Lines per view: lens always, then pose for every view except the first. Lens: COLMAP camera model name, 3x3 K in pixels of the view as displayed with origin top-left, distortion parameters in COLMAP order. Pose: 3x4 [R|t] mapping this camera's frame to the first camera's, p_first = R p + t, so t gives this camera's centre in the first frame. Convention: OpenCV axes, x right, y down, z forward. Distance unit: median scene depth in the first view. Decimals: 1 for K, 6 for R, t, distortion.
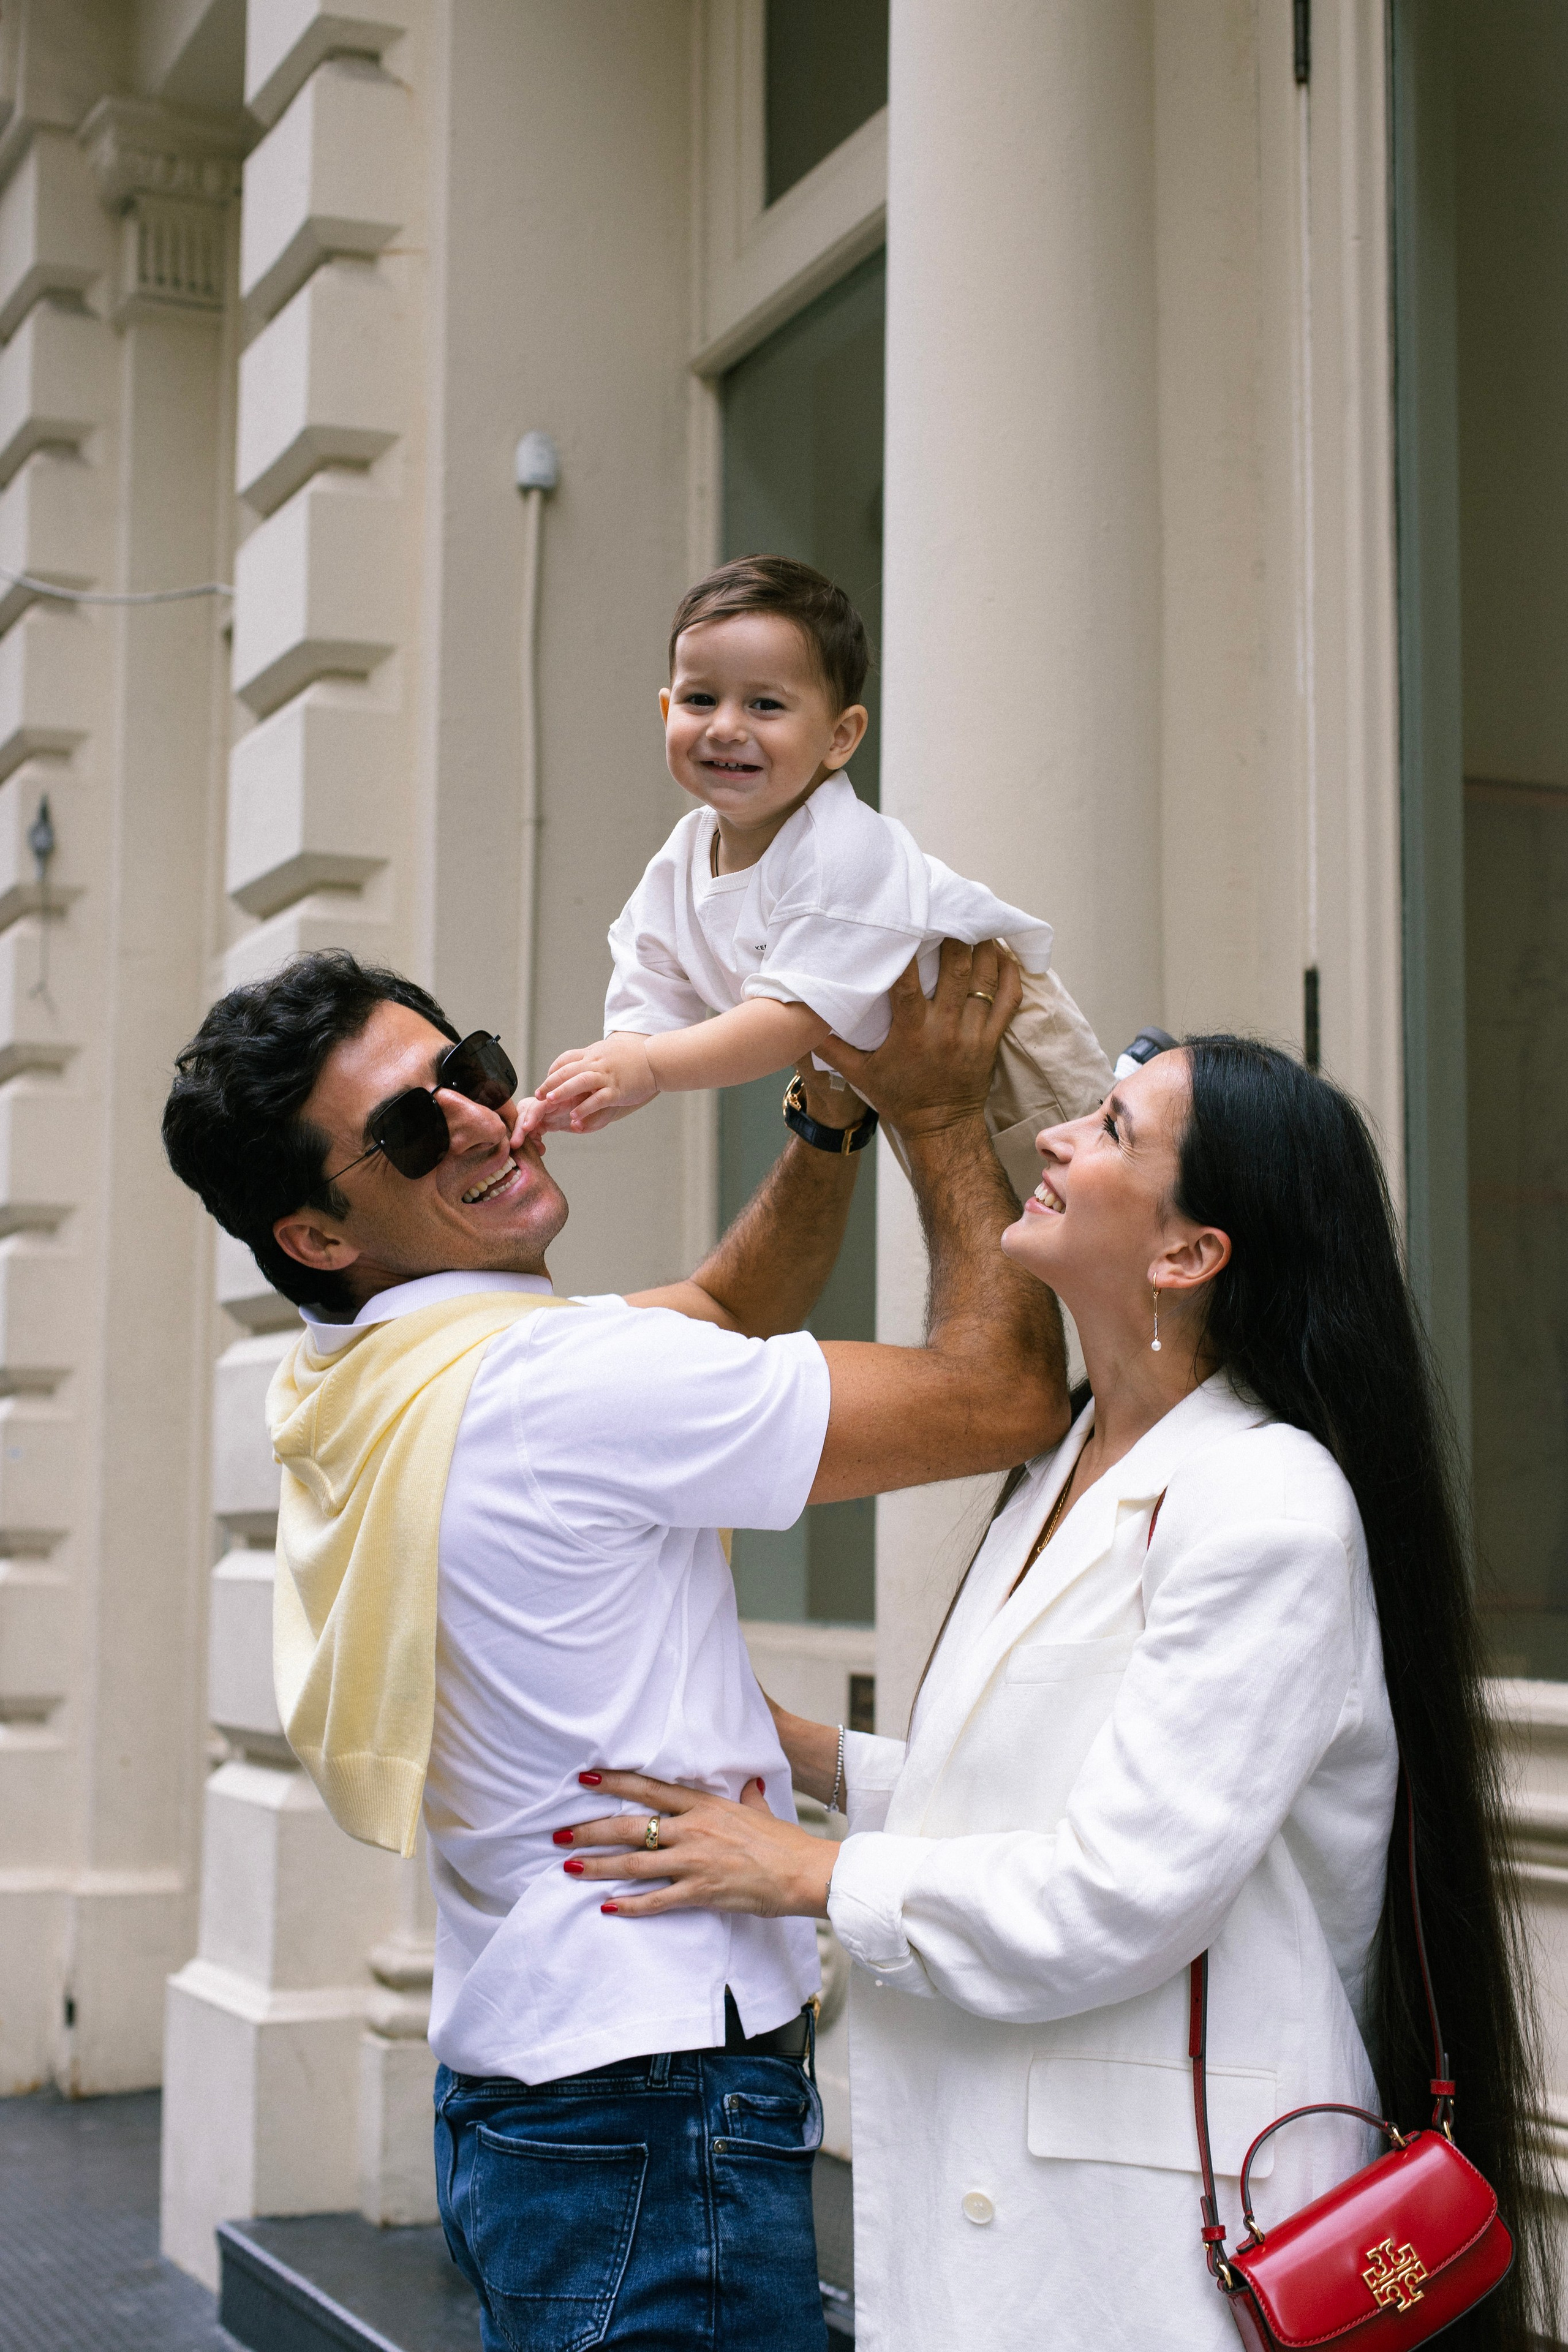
lens RADIAL K [[3614.9, 0, 786.0], [0, 3614.9, 1159.2], [0, 0, 1]] dist [-0.015964, 0.000000]
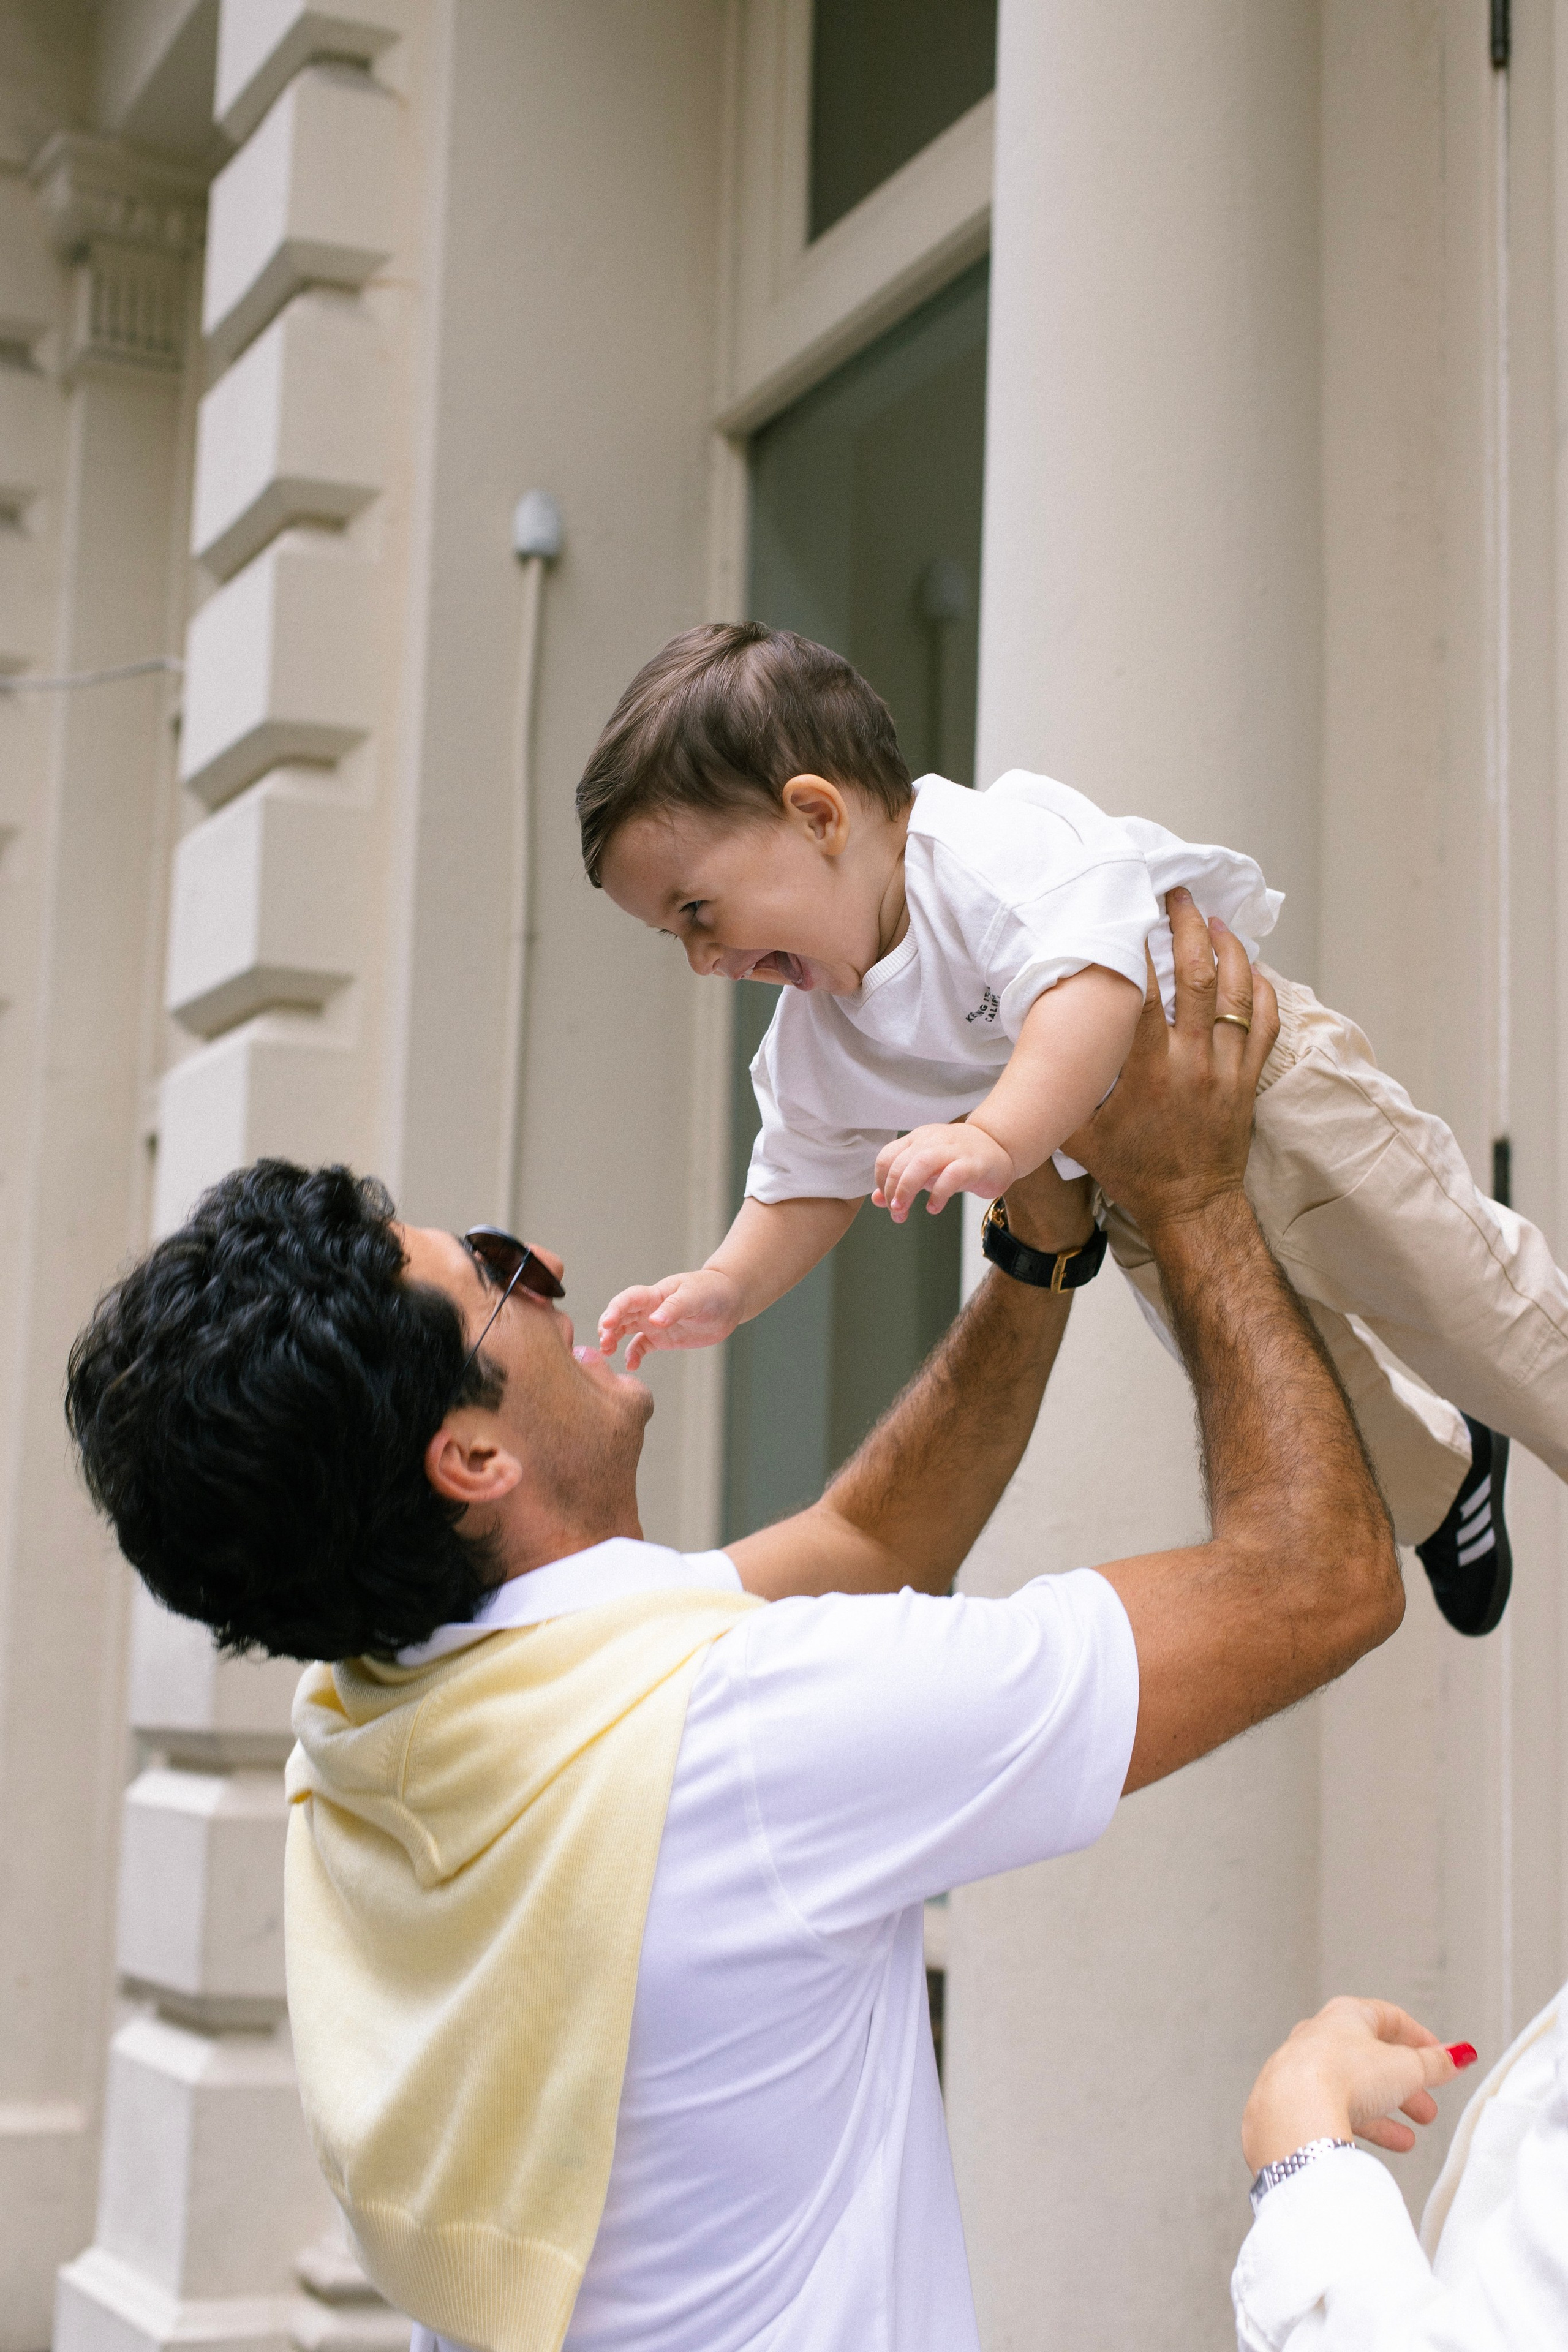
lens RADIAL K [[3614.9, 0, 793.6], [0, 3614.9, 1196.7], [0, 0, 1]] dist [-0.015964, 0.000000]
pose [[0.999463, 0.026586, 0.019173, -0.019520], [-0.026074, 0.999309, -0.026493, -0.009463], [-0.019864, 0.025979, 0.999465, 0.129392]]
